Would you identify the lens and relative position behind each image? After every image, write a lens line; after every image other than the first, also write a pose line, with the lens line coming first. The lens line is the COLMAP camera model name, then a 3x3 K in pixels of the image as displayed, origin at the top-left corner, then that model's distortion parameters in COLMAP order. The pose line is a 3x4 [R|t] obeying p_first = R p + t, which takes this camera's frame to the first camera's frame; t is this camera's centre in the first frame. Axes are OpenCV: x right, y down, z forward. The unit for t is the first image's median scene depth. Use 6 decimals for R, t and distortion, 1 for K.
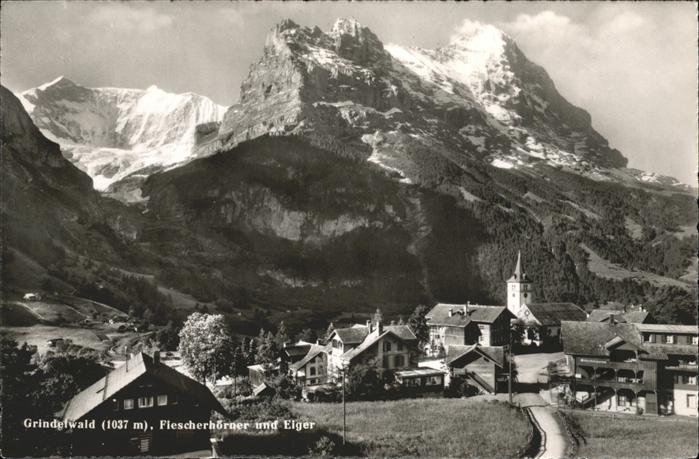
lens RADIAL K [[467.1, 0, 349.5], [0, 467.1, 229.5], [0, 0, 1]] dist [0.008078, 0.006912]
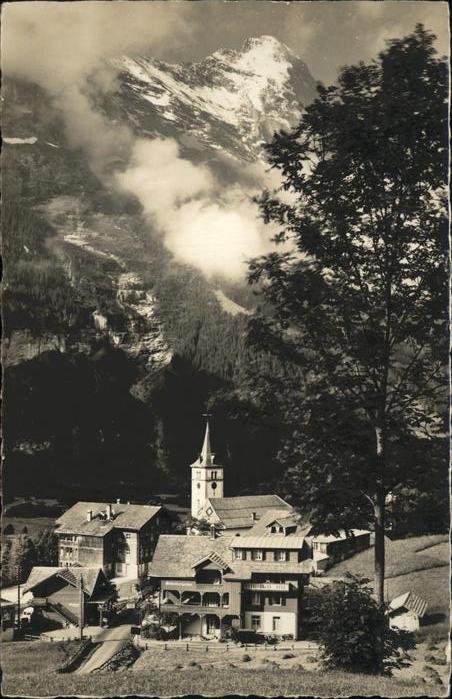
lens RADIAL K [[807.4, 0, 226.0], [0, 807.4, 349.5], [0, 0, 1]] dist [-0.024347, -0.002186]
pose [[0.976967, 0.022513, 0.212201, 0.129425], [-0.022650, 0.999742, -0.001787, -0.064762], [-0.212186, -0.003061, 0.977225, -0.200585]]
